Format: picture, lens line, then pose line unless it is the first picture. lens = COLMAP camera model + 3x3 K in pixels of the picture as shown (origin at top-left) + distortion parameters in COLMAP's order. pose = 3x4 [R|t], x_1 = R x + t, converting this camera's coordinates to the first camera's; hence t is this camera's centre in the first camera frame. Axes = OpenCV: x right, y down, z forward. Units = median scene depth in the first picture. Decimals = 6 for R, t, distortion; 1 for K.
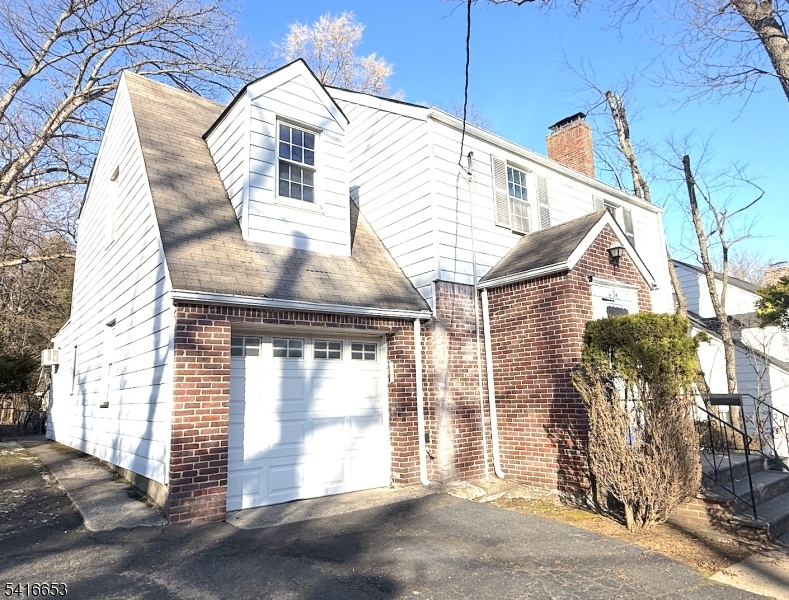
lens RADIAL K [[525.9, 0, 394.5], [0, 525.9, 300.0], [0, 0, 1]] dist [0.000078, 0.000028]
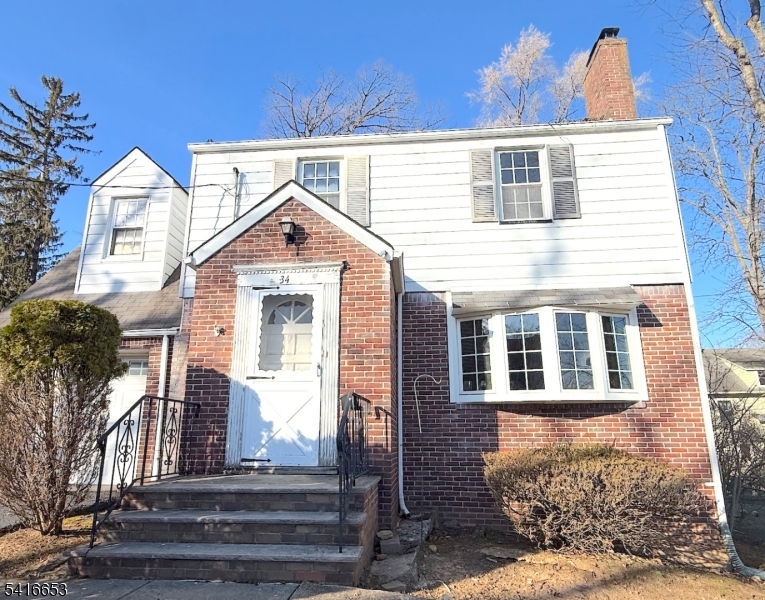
lens RADIAL K [[485.7, 0, 382.5], [0, 485.7, 300.0], [0, 0, 1]] dist [0.000201, -0.000185]
pose [[0.729906, -0.160985, -0.664320, 1.037004], [0.119194, 0.986957, -0.108208, 0.123372], [0.673075, -0.000201, 0.739574, 0.532952]]
